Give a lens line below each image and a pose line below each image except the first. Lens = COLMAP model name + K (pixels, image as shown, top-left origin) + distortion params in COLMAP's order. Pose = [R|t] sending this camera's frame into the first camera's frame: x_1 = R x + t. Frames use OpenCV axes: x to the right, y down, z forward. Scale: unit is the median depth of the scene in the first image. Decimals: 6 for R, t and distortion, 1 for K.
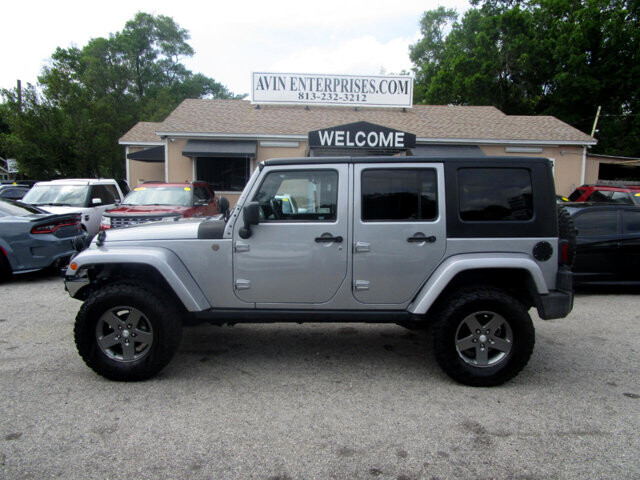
lens RADIAL K [[463.6, 0, 323.2], [0, 463.6, 267.7], [0, 0, 1]] dist [-0.016497, 0.006968]
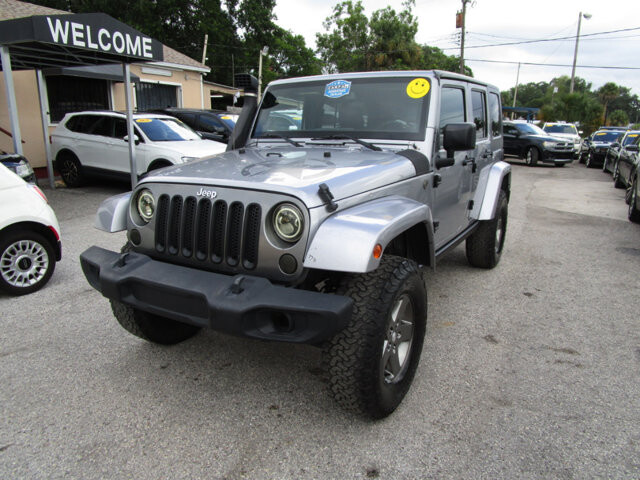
lens RADIAL K [[463.6, 0, 319.8], [0, 463.6, 246.2], [0, 0, 1]] dist [-0.016497, 0.006968]
pose [[0.477958, -0.233454, 0.846791, -0.429223], [0.143324, 0.971842, 0.187033, -0.057285], [-0.866611, 0.031972, 0.497959, 0.376719]]
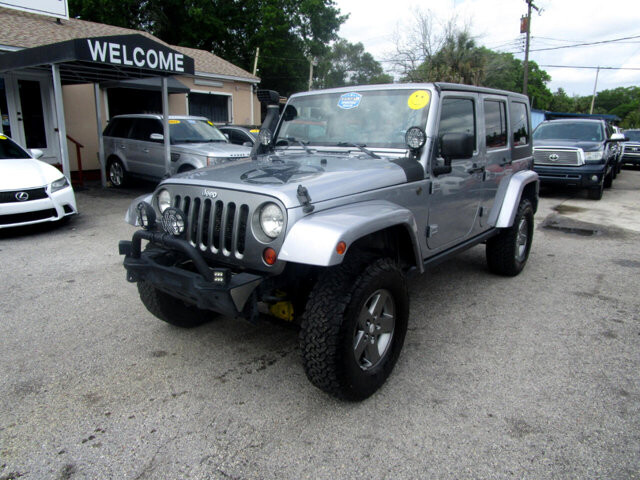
lens RADIAL K [[463.6, 0, 322.2], [0, 463.6, 248.3], [0, 0, 1]] dist [-0.016497, 0.006968]
pose [[0.603436, -0.203540, 0.770997, -0.409276], [0.131163, 0.979041, 0.155805, -0.037486], [-0.786551, 0.007108, 0.617485, 0.261651]]
